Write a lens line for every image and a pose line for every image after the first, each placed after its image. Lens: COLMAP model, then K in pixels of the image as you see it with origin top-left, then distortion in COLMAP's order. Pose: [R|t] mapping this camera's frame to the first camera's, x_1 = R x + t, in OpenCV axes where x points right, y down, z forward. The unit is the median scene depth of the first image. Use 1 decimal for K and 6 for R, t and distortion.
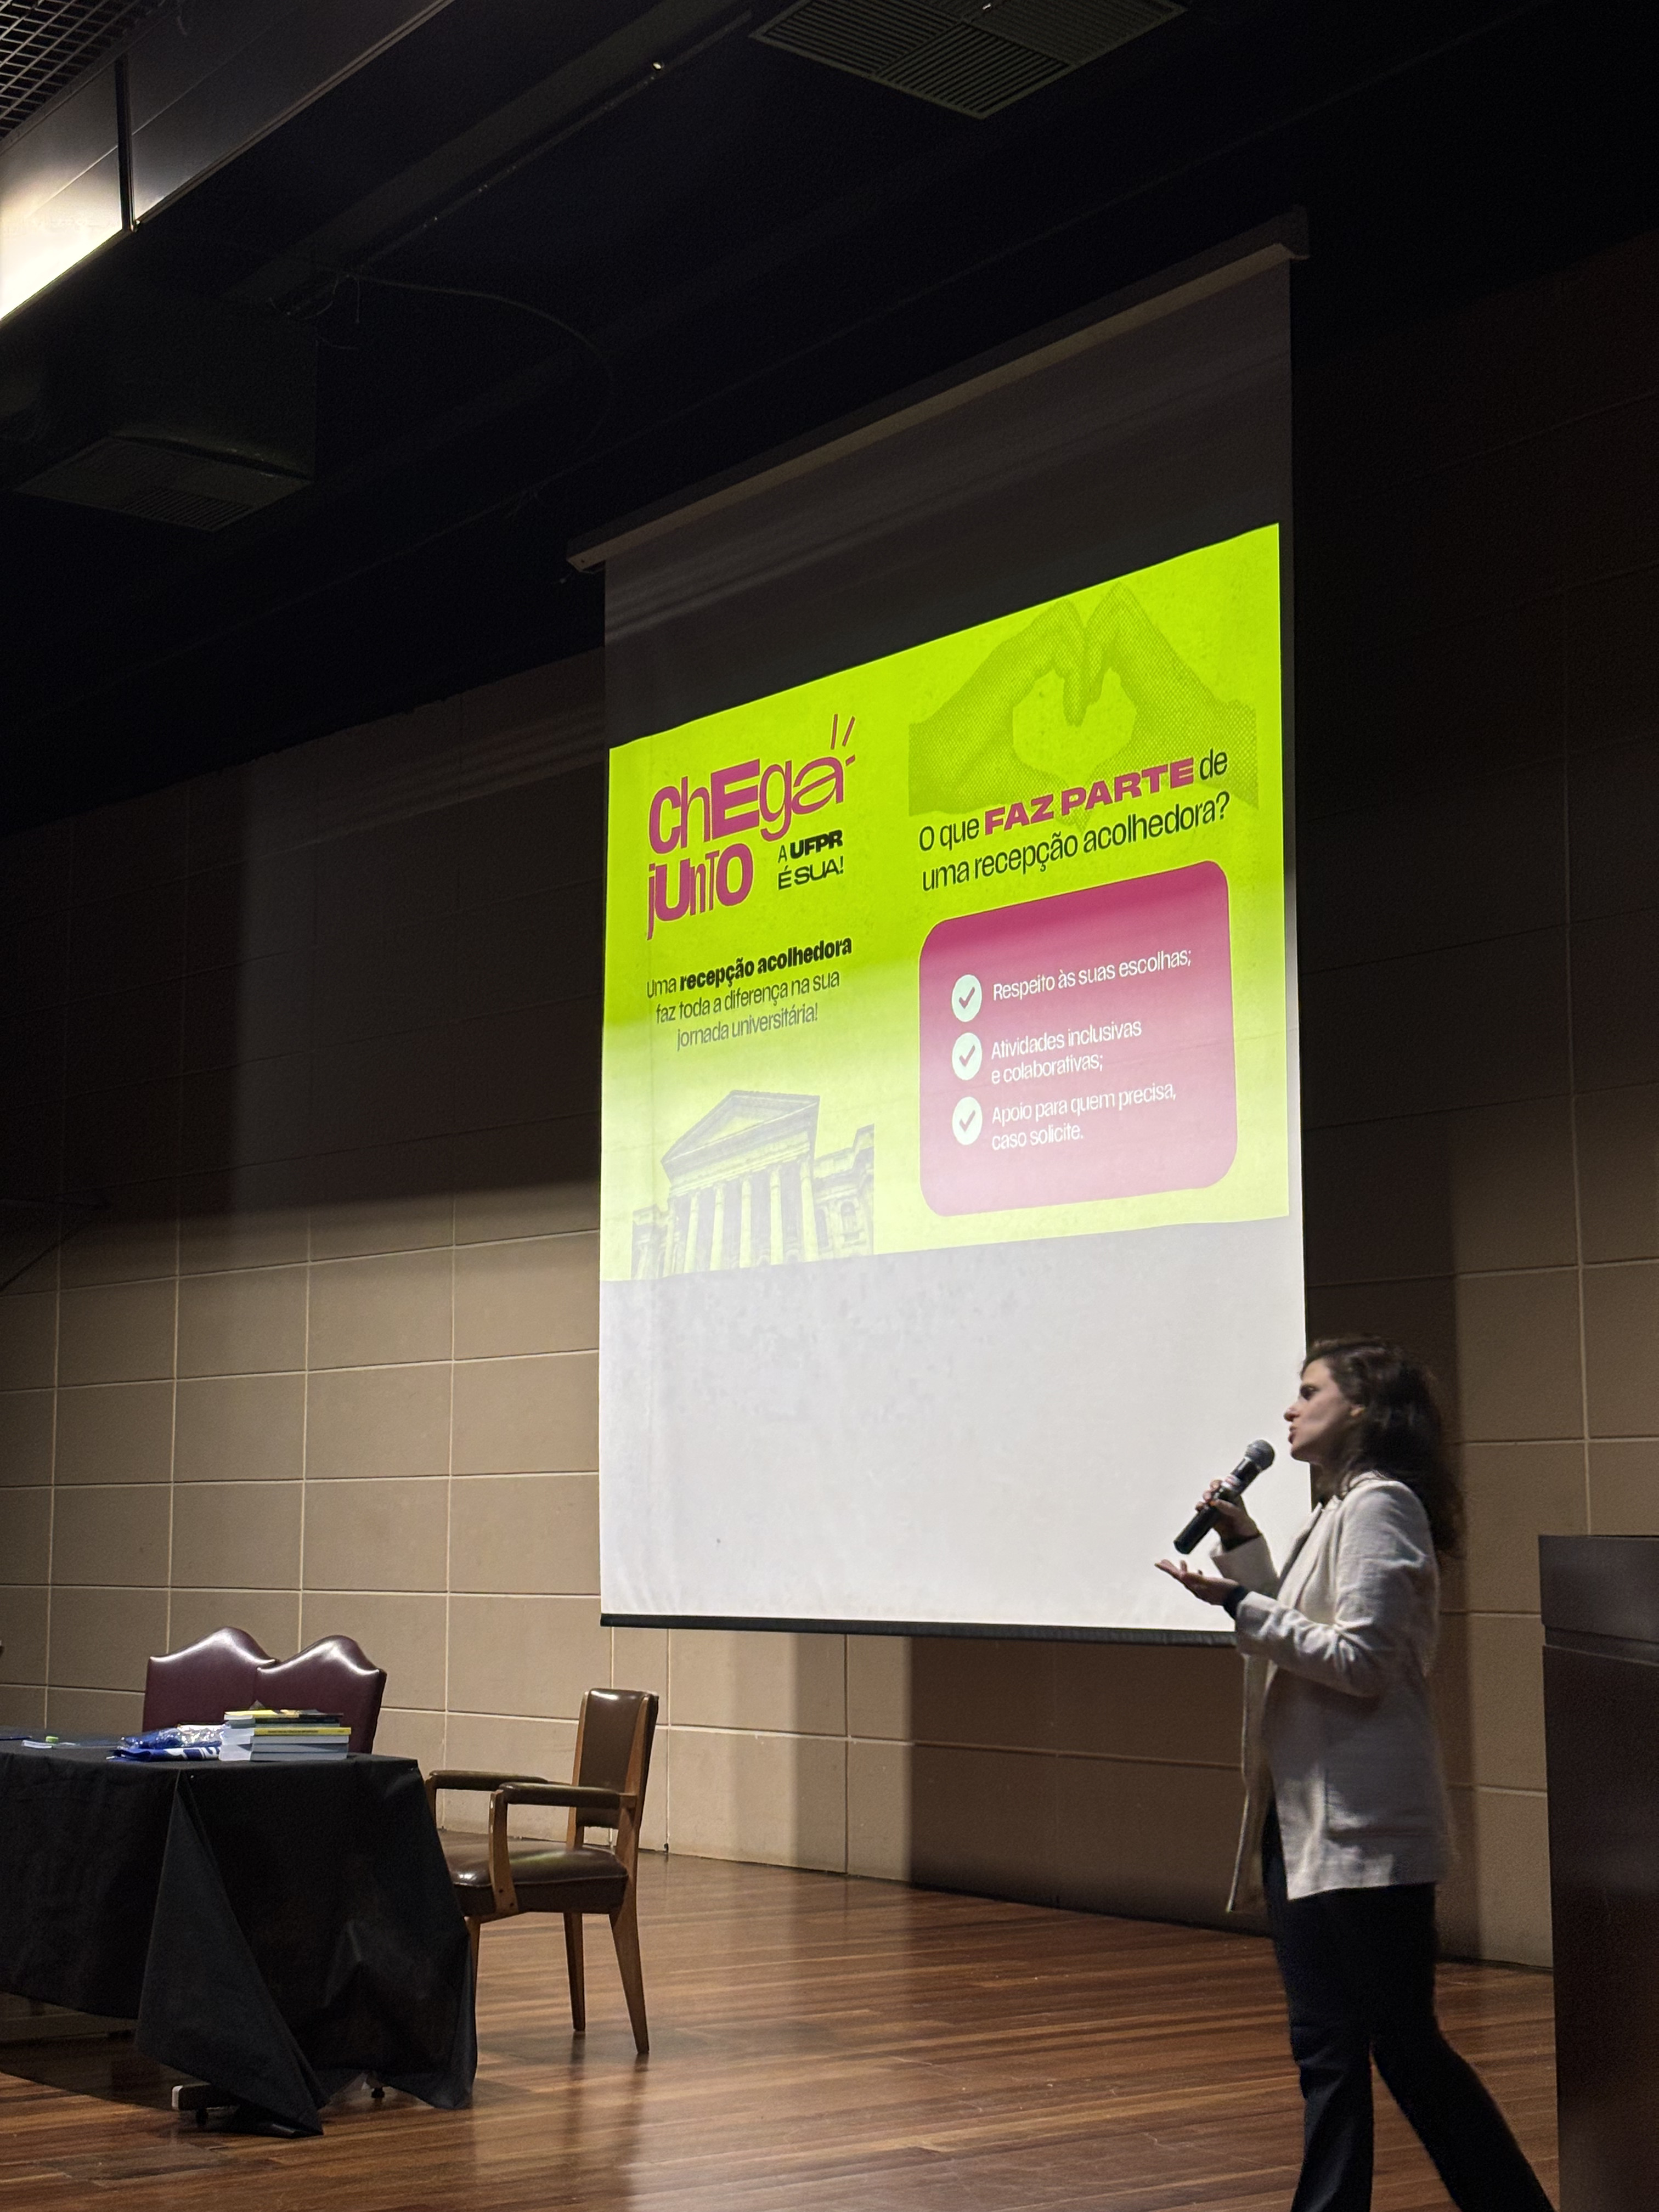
lens RADIAL K [[3278.4, 0, 846.5], [0, 3278.4, 1117.3], [0, 0, 1]] dist [0.013553, 0.000000]
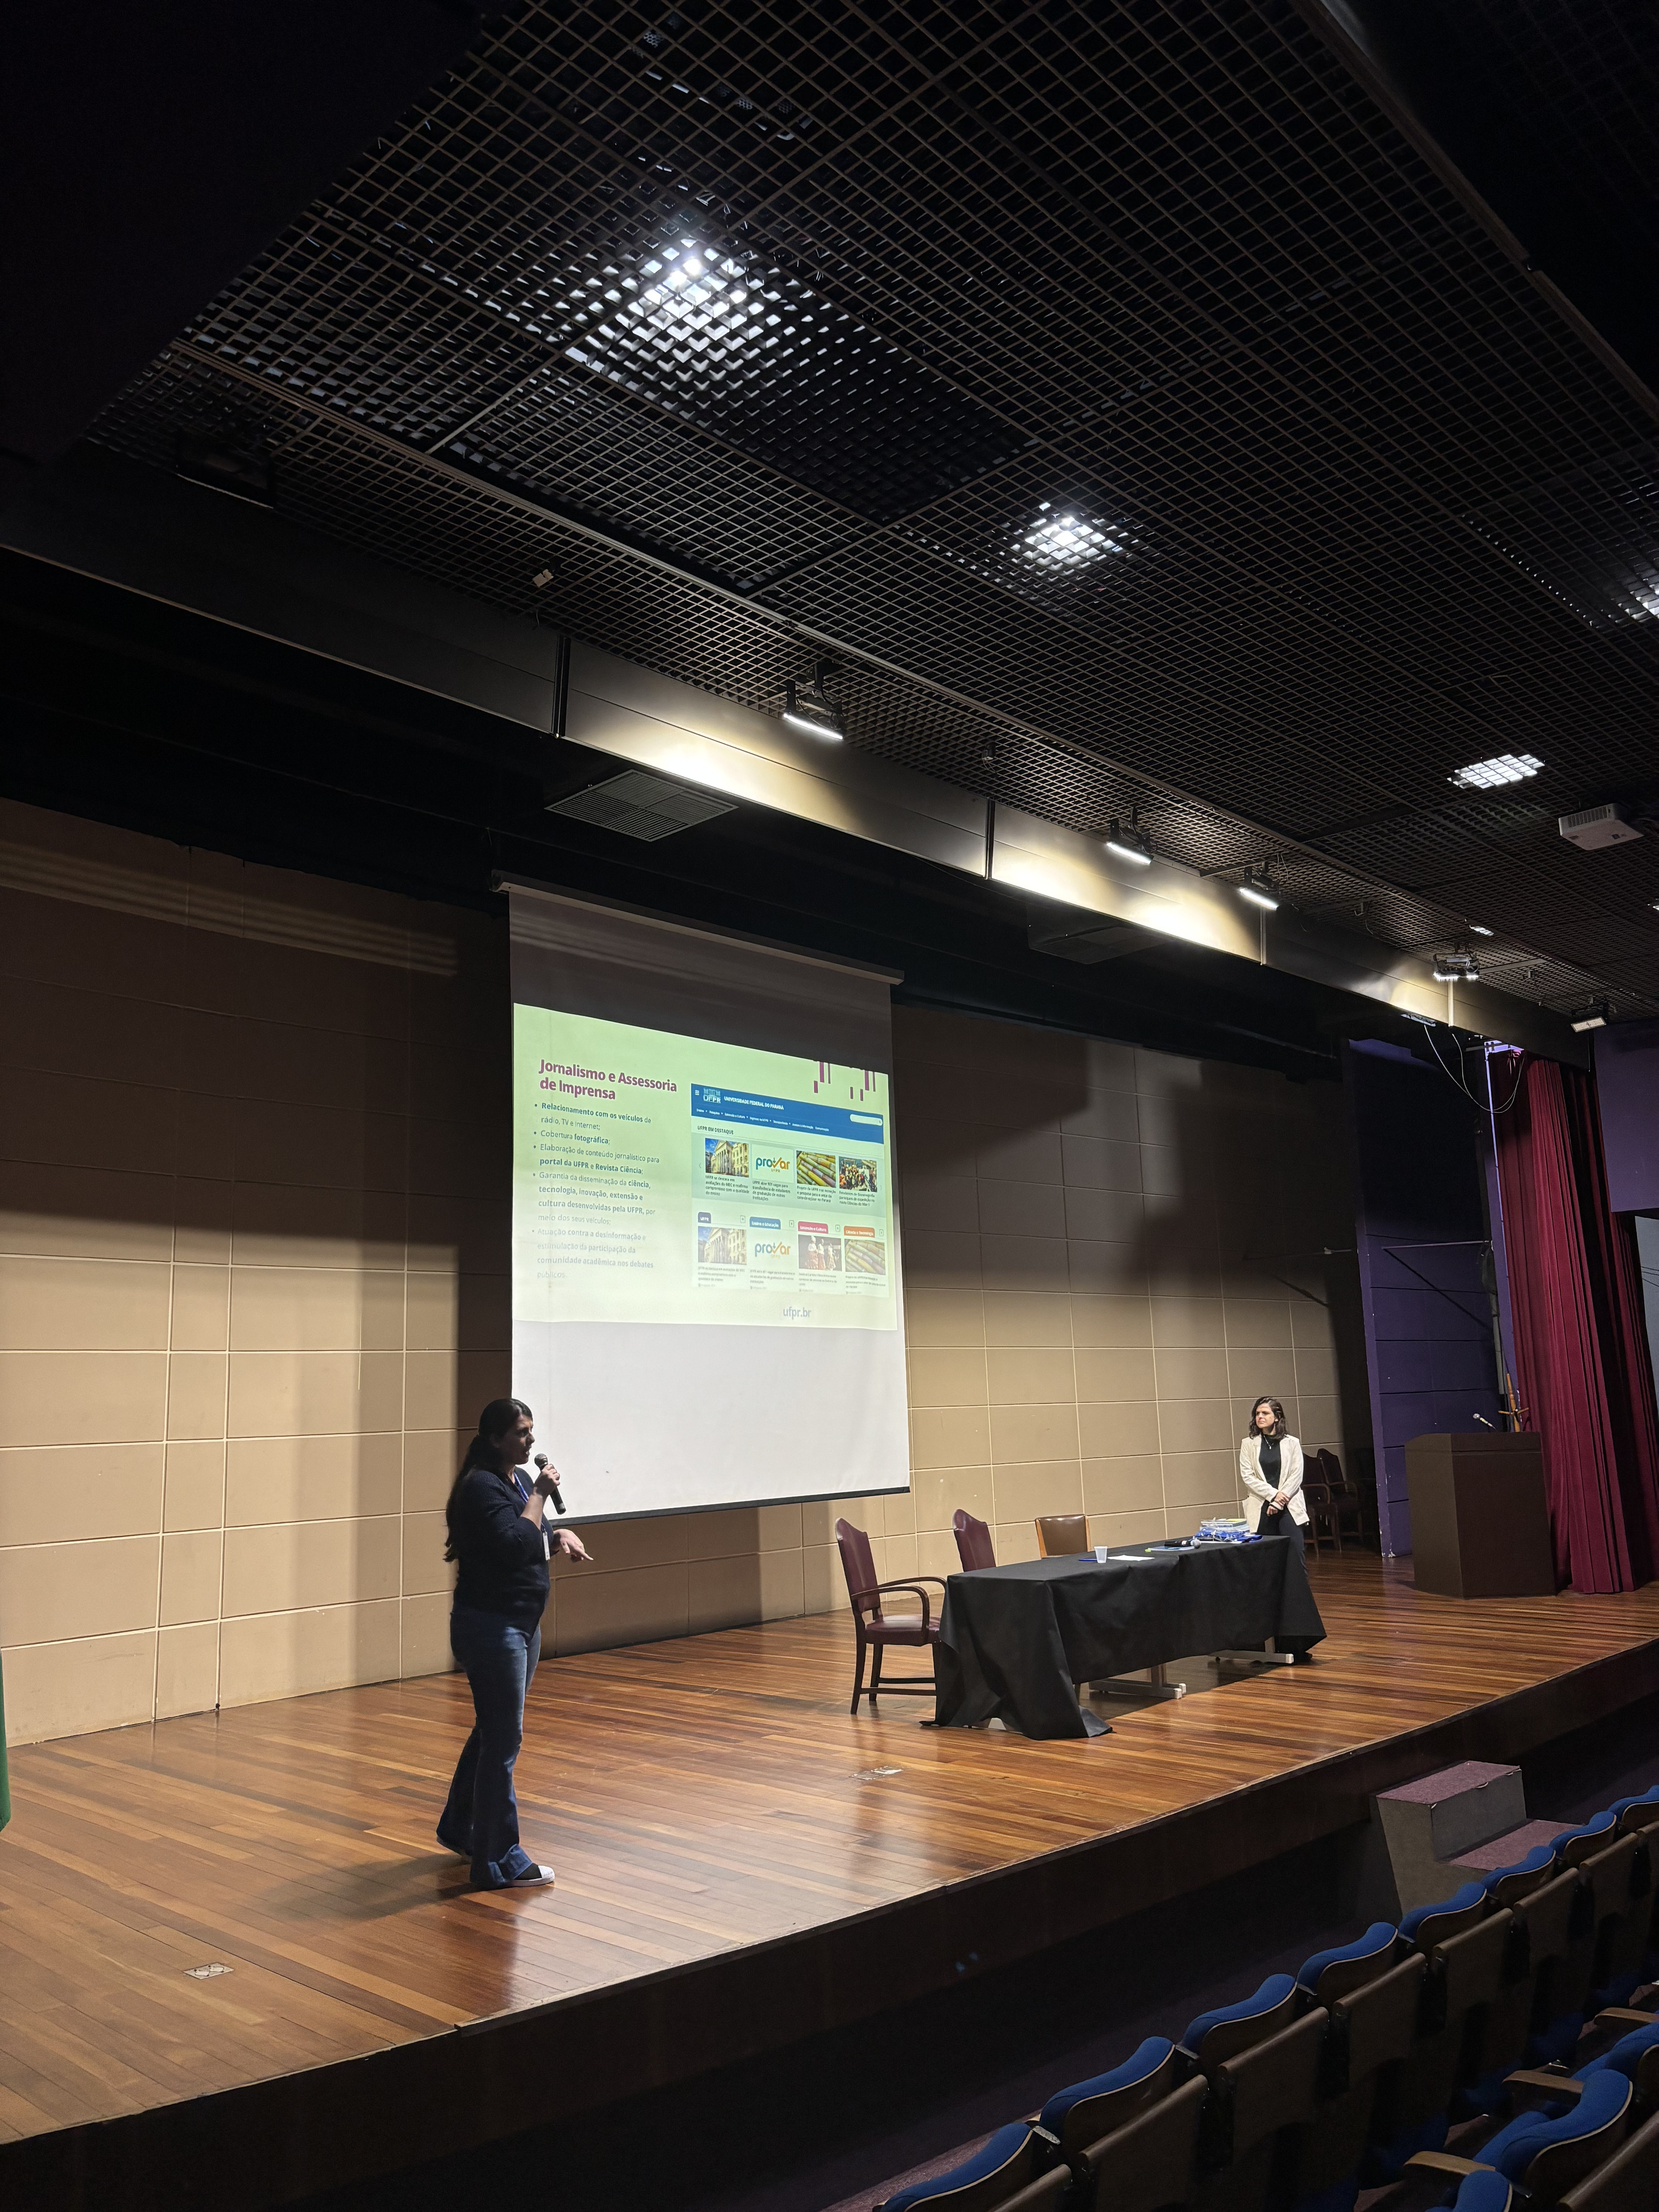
lens RADIAL K [[1649.2, 0, 816.7], [0, 1649.2, 1099.4], [0, 0, 1]] dist [0.019326, -0.040891]
pose [[-0.149619, 0.189646, 0.970386, -0.957817], [-0.096076, 0.974000, -0.205166, 0.102365], [-0.984065, -0.123928, -0.127508, 0.992828]]
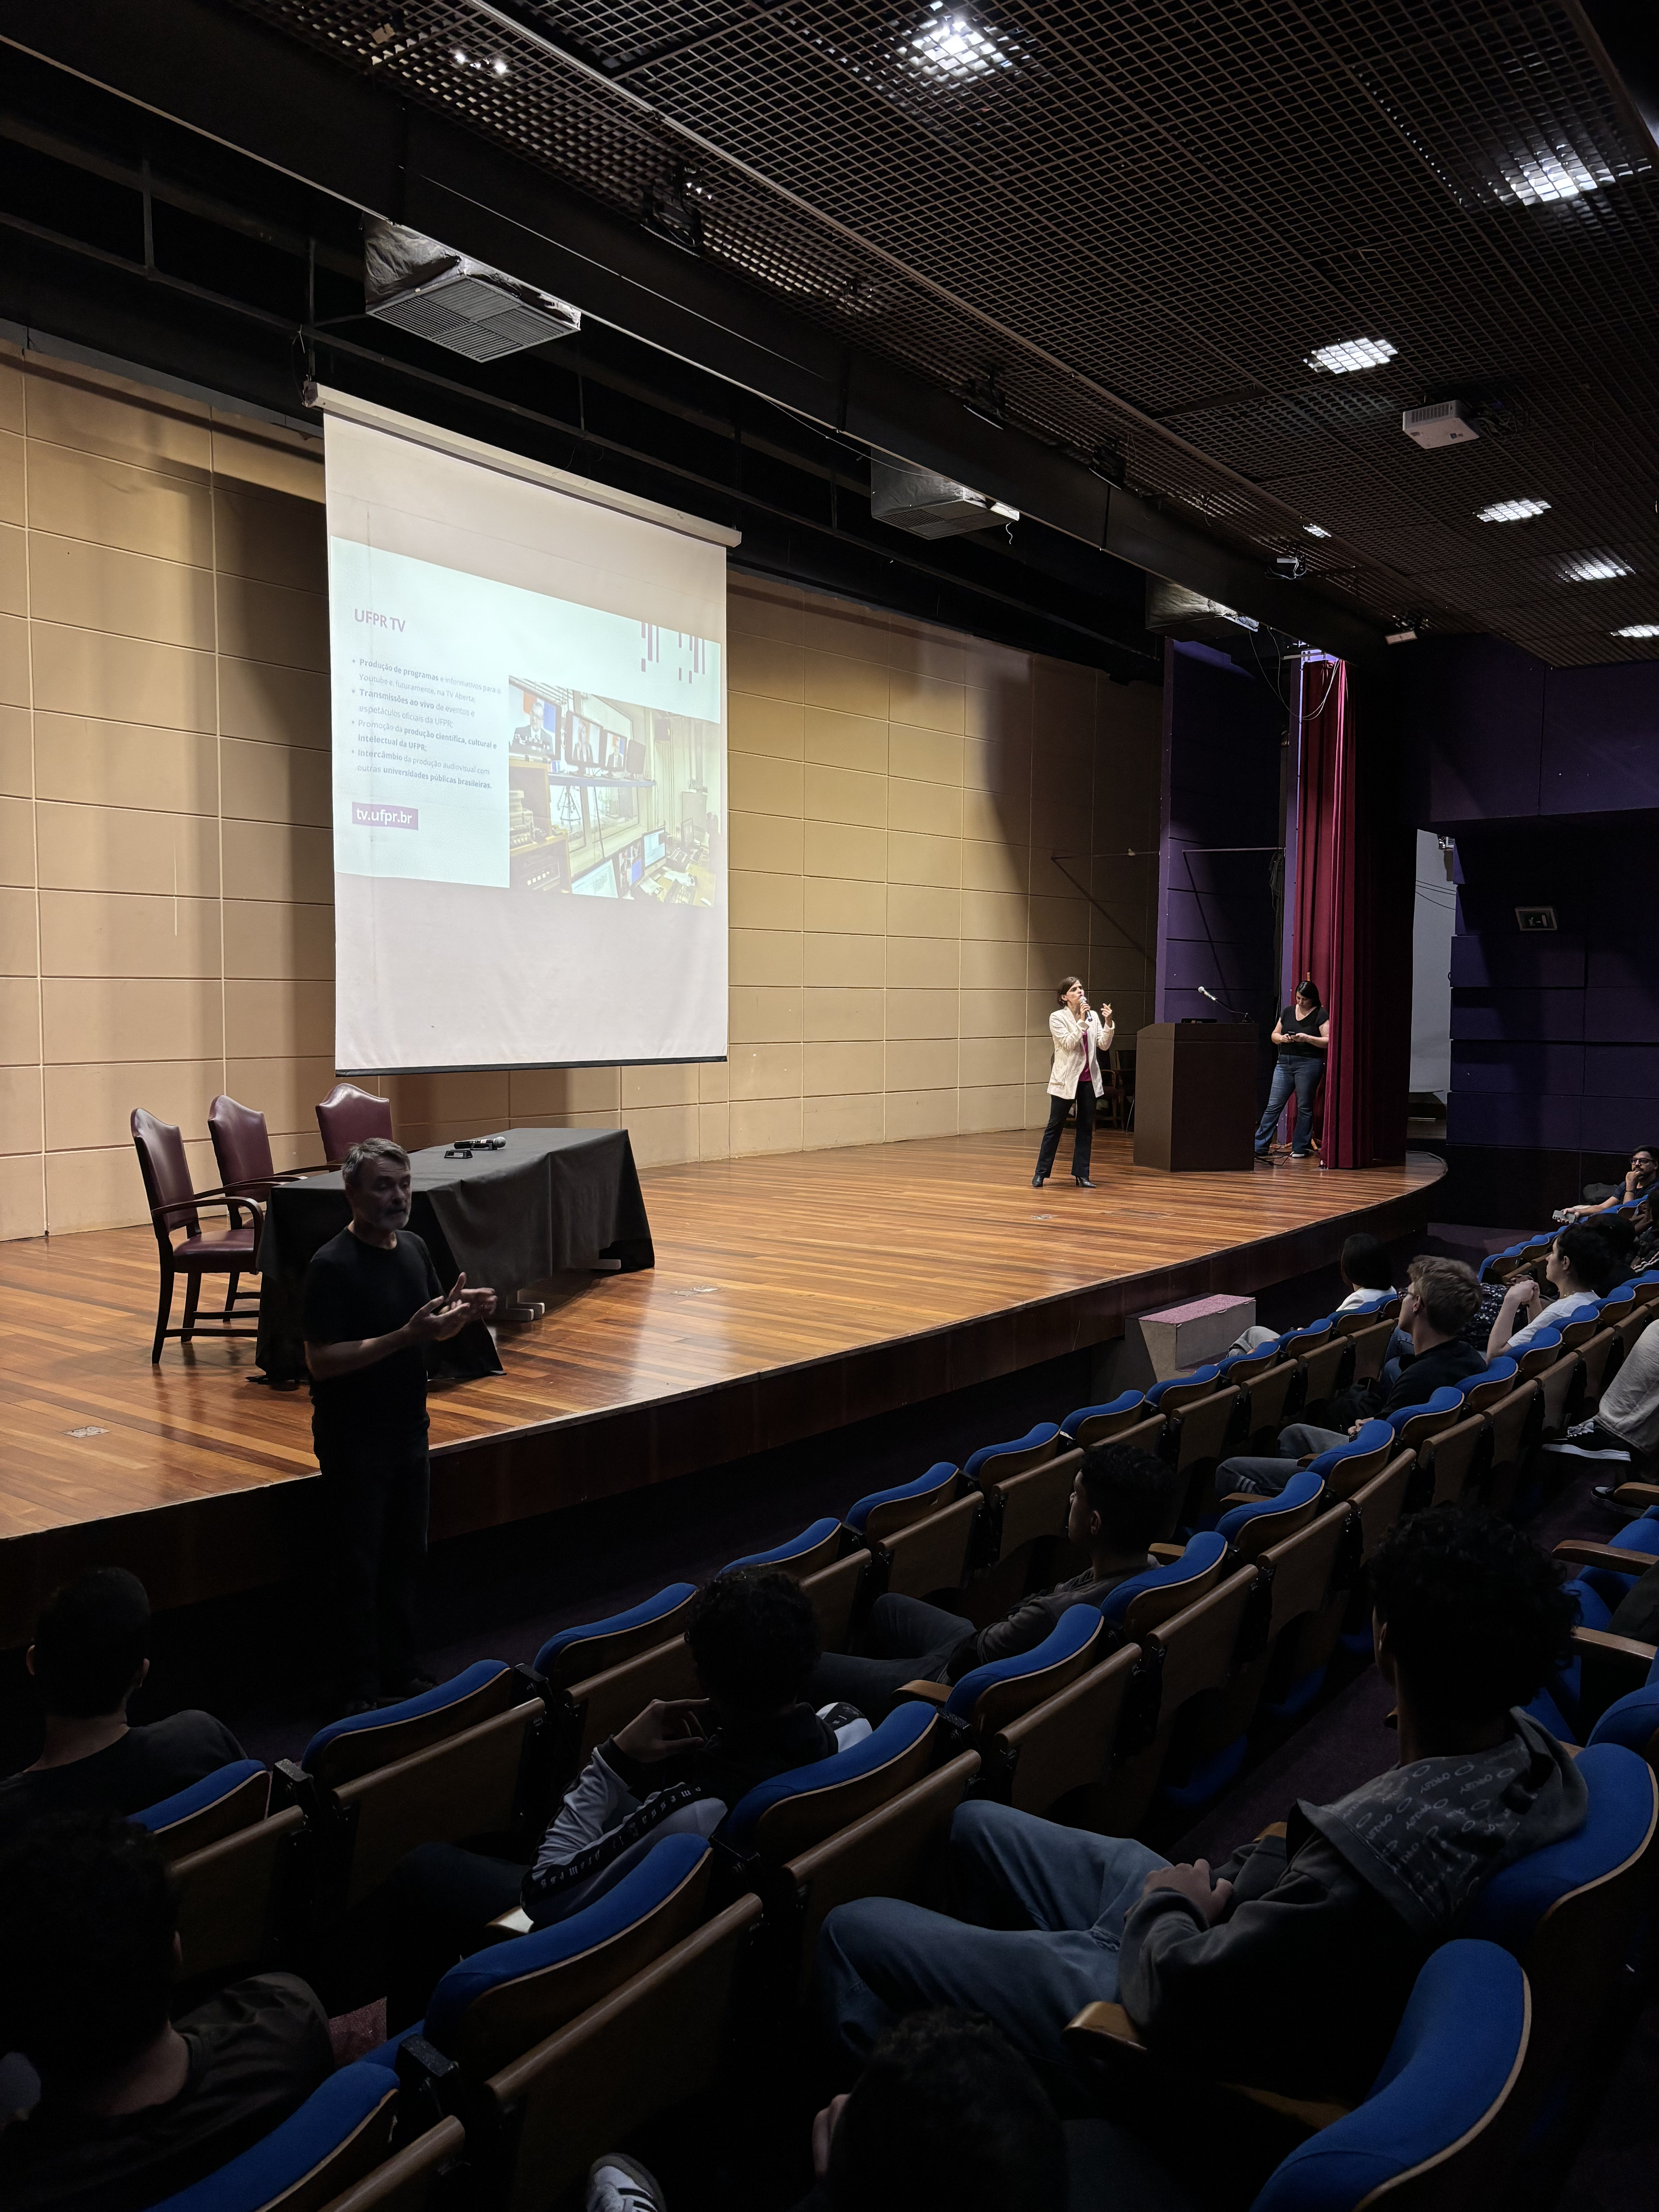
lens RADIAL K [[1649.2, 0, 839.4], [0, 1649.2, 1096.7], [0, 0, 1]] dist [0.019326, -0.040891]
pose [[-0.277451, -0.055892, 0.959113, -0.977438], [-0.126565, 0.991732, 0.021180, 0.119592], [-0.952367, -0.115514, -0.282231, 1.005594]]
